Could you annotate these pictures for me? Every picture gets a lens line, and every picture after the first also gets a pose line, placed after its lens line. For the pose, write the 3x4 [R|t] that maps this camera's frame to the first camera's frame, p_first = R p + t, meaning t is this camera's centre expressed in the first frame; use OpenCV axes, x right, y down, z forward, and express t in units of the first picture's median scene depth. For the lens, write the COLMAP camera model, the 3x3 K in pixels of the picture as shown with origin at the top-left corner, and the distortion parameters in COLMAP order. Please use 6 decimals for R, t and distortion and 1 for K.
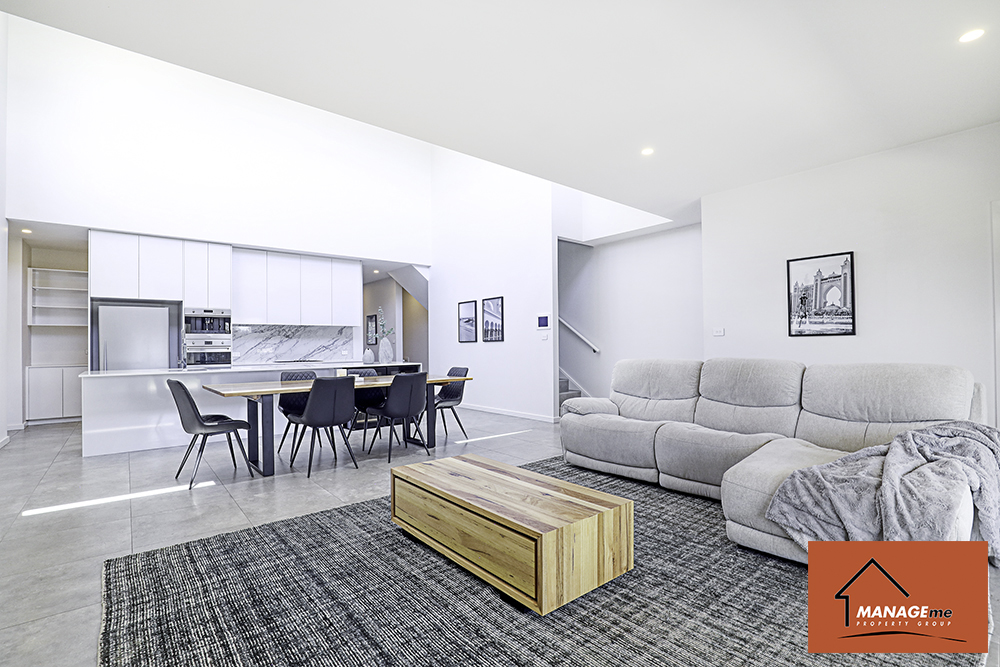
lens RADIAL K [[470.9, 0, 500.1], [0, 470.9, 338.2], [0, 0, 1]] dist [-0.036097, 0.009077]
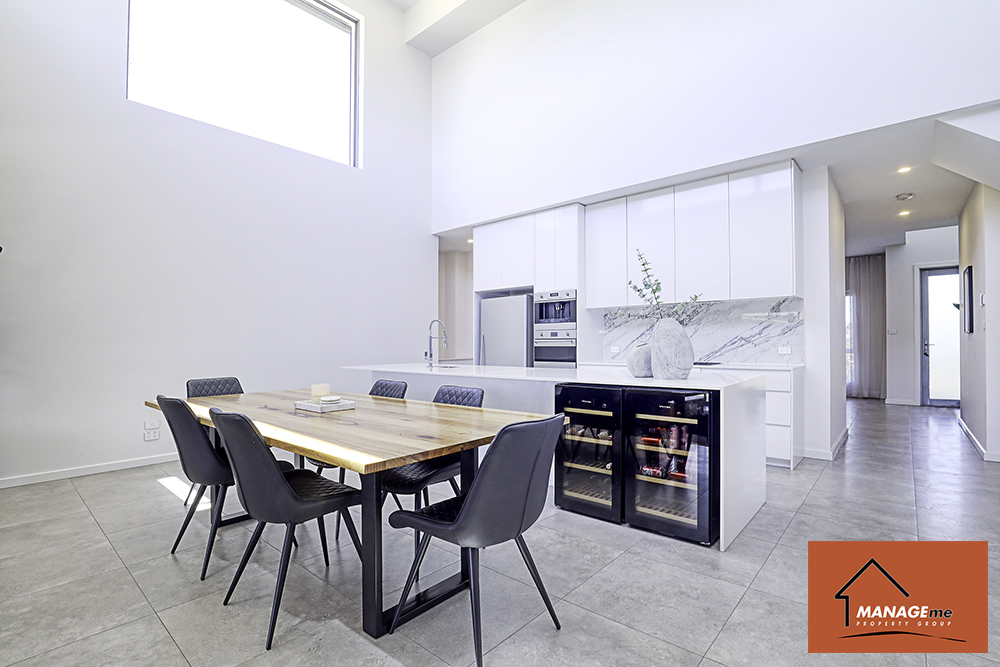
lens RADIAL K [[470.9, 0, 500.1], [0, 470.9, 338.2], [0, 0, 1]] dist [-0.036097, 0.009077]
pose [[0.166036, 0.004578, -0.986109, 0.159425], [0.024297, 0.999667, 0.008732, 0.007162], [0.985820, -0.025409, 0.165869, 0.765232]]
